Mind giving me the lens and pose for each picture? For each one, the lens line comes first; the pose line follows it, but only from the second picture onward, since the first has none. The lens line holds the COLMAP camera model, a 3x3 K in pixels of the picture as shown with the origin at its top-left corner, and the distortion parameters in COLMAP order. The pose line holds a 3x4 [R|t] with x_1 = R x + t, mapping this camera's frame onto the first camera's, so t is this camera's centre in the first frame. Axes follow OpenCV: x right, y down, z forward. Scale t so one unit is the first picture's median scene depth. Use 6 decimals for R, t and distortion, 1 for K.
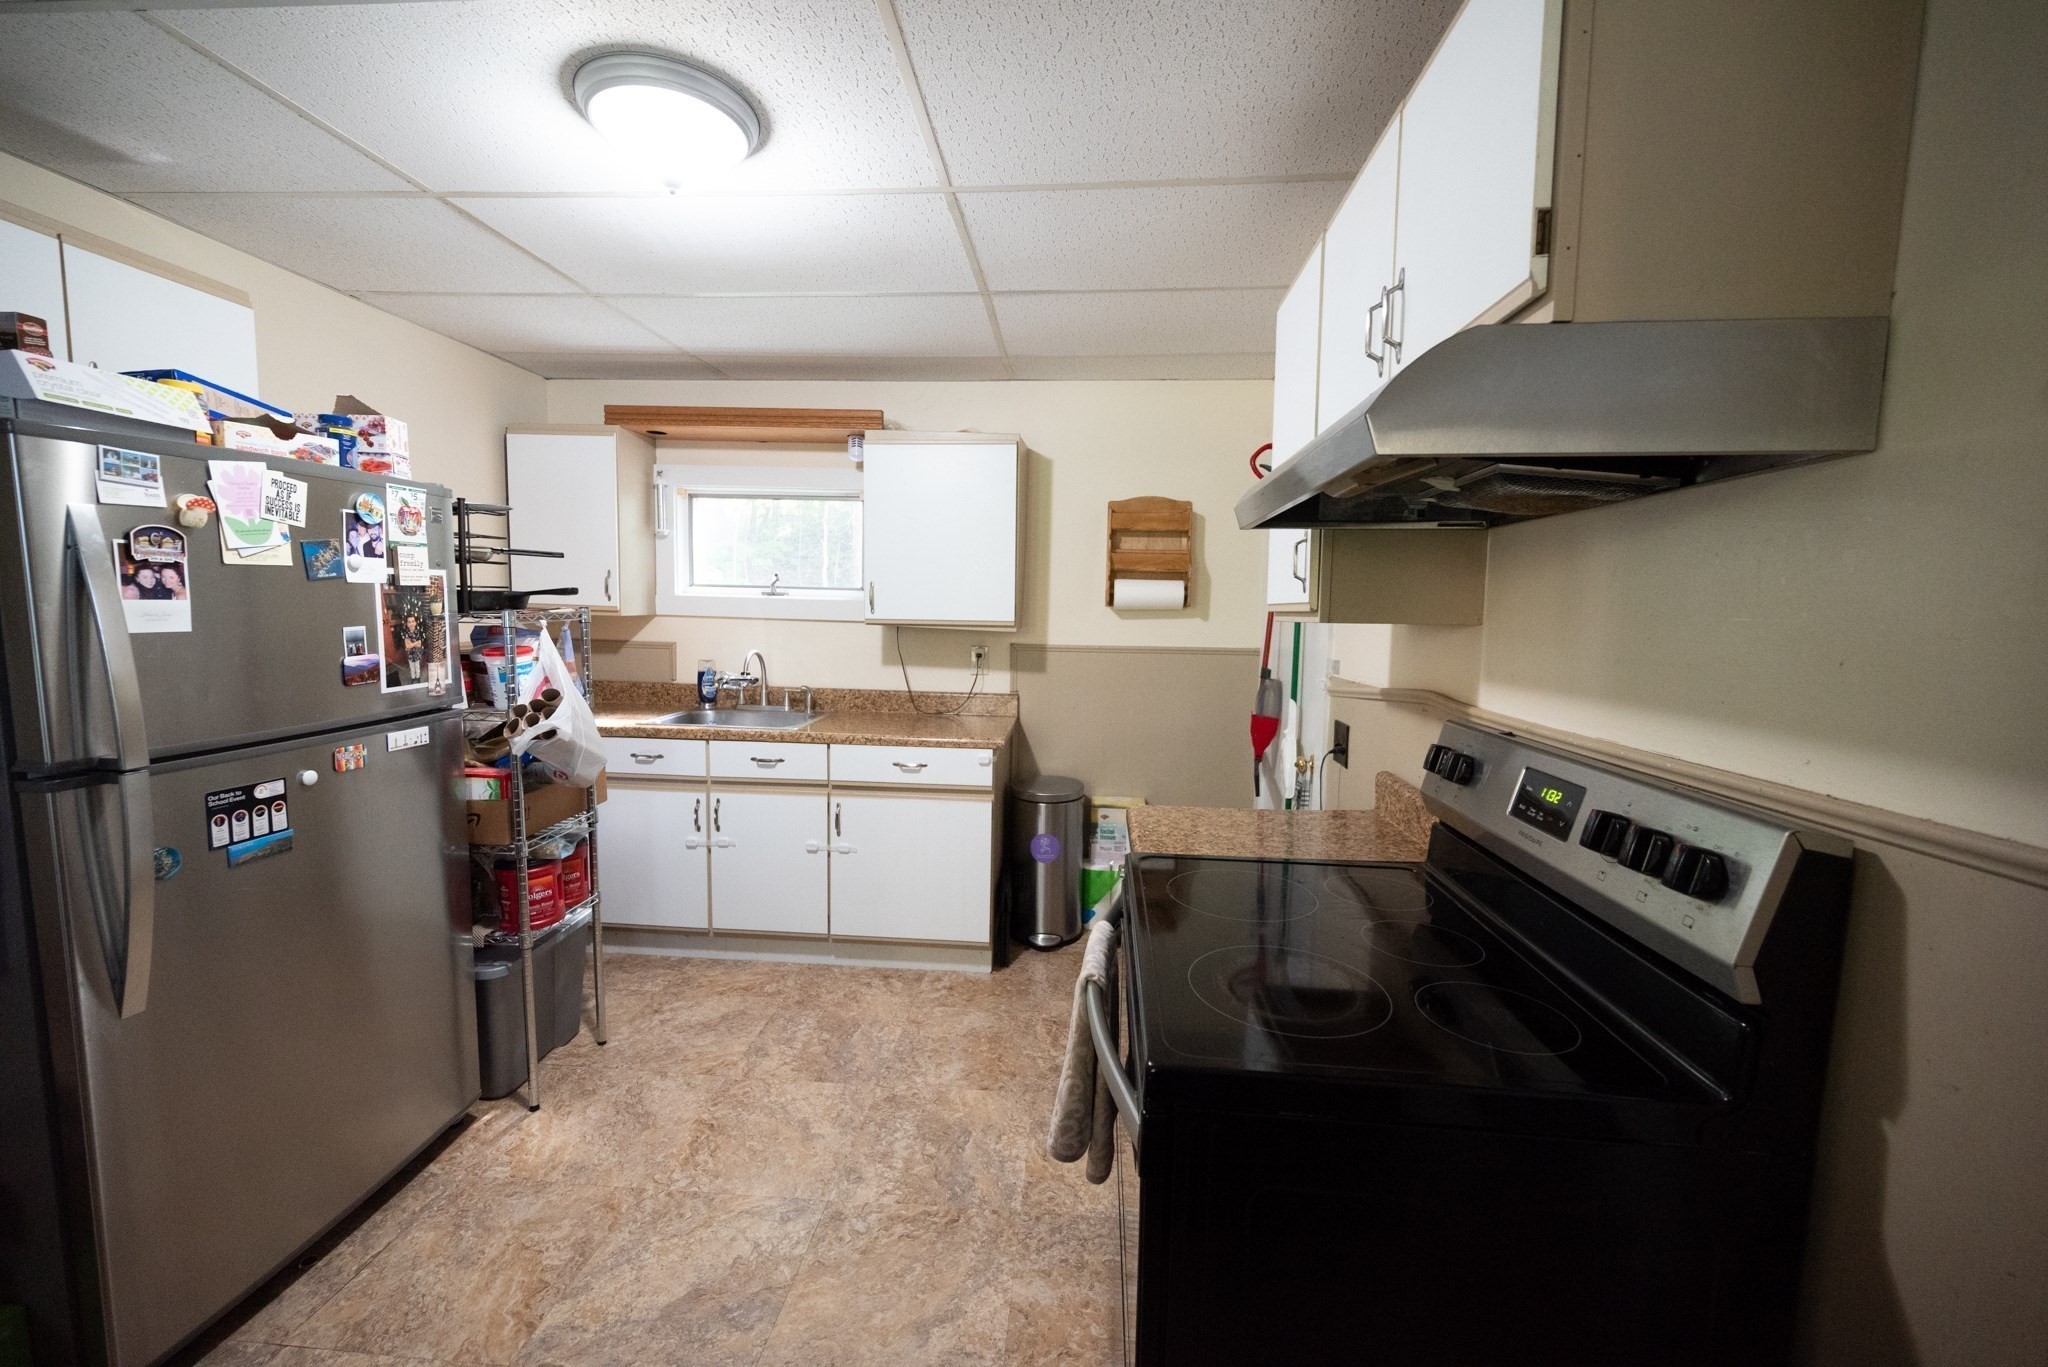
lens RADIAL K [[805.6, 0, 1028.1], [0, 805.6, 684.5], [0, 0, 1]] dist [0.000971, 0.000161]
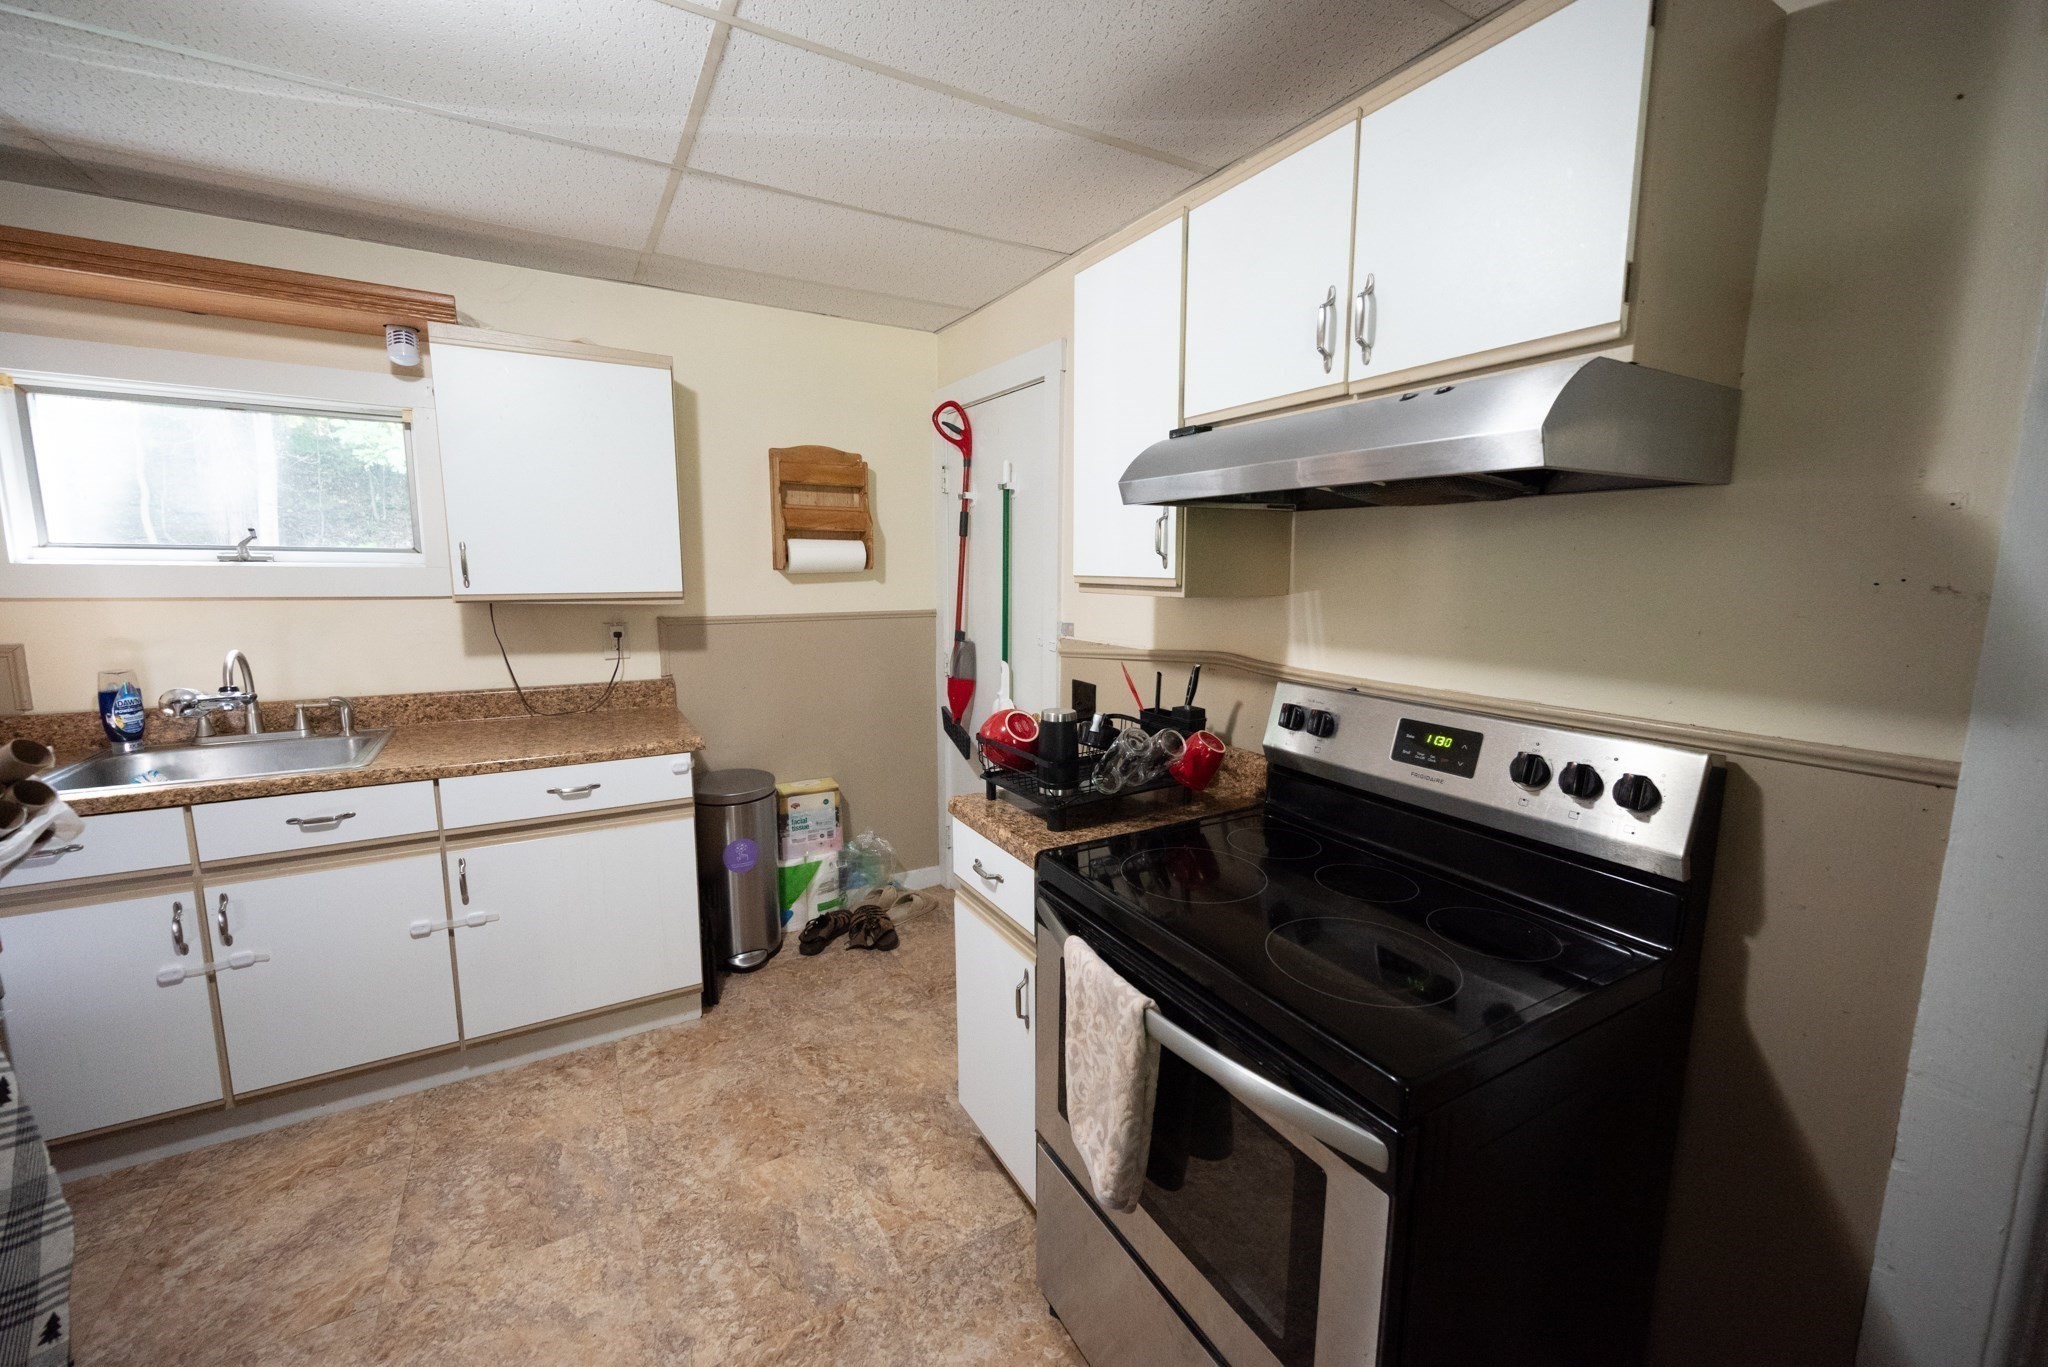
lens RADIAL K [[805.6, 0, 1032.8], [0, 805.6, 679.0], [0, 0, 1]] dist [0.000971, 0.000161]
pose [[0.820015, -0.095454, 0.564325, -0.209487], [0.061828, 0.994998, 0.078460, -0.035198], [-0.568992, -0.029447, 0.821816, 0.135421]]
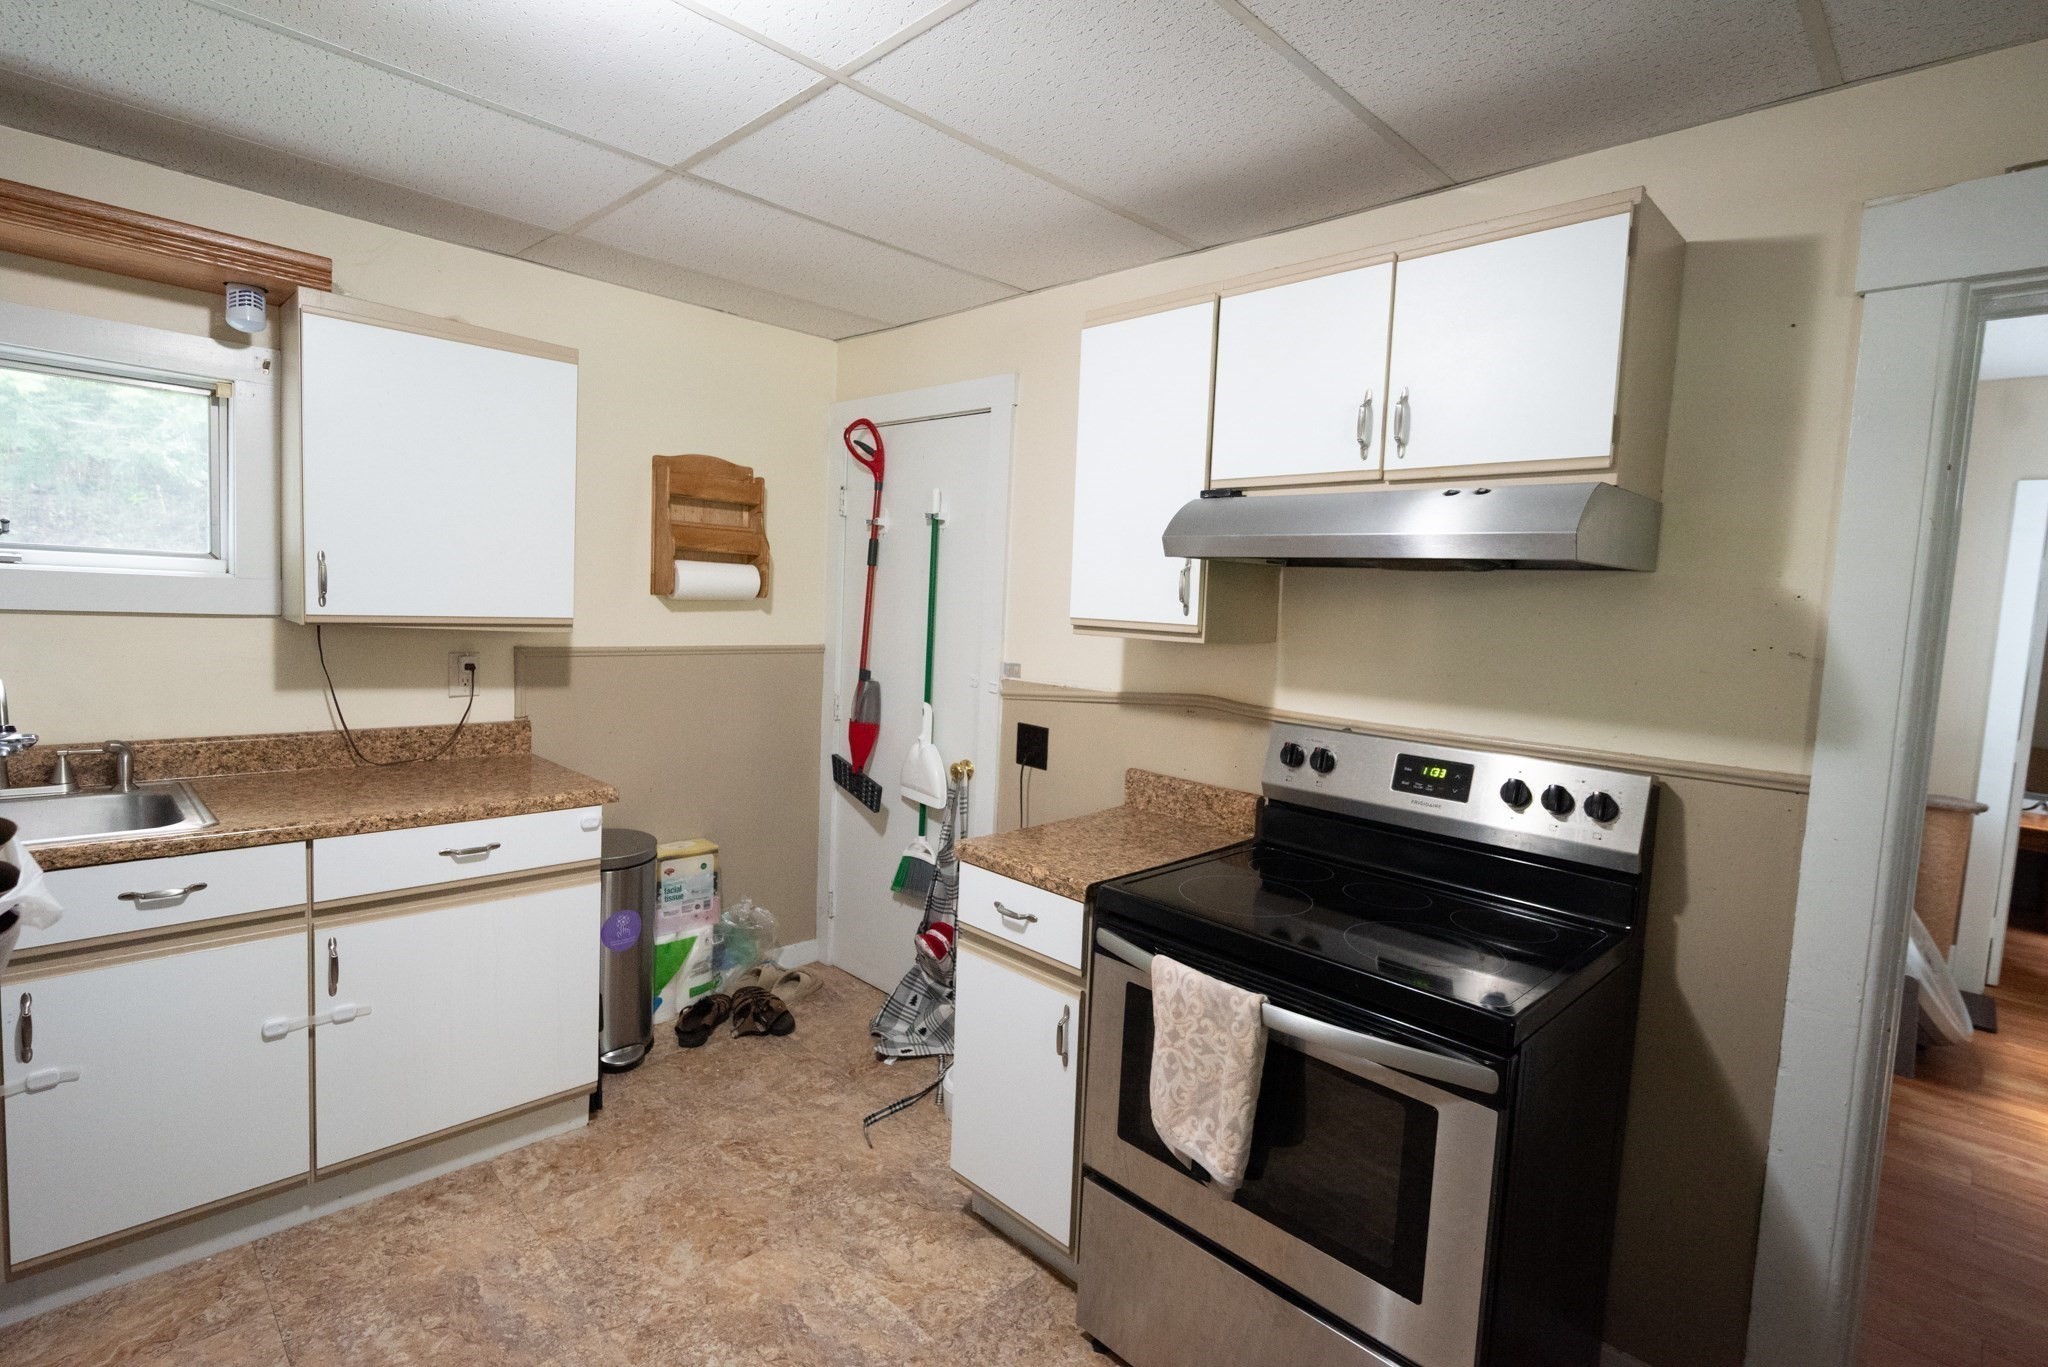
lens RADIAL K [[976.1, 0, 1027.4], [0, 976.1, 677.6], [0, 0, 1]] dist [0.003194, -0.000064]
pose [[0.648207, -0.053347, 0.759593, -0.437483], [0.037672, 0.998568, 0.037983, -0.047948], [-0.760532, 0.003994, 0.649288, 0.164952]]
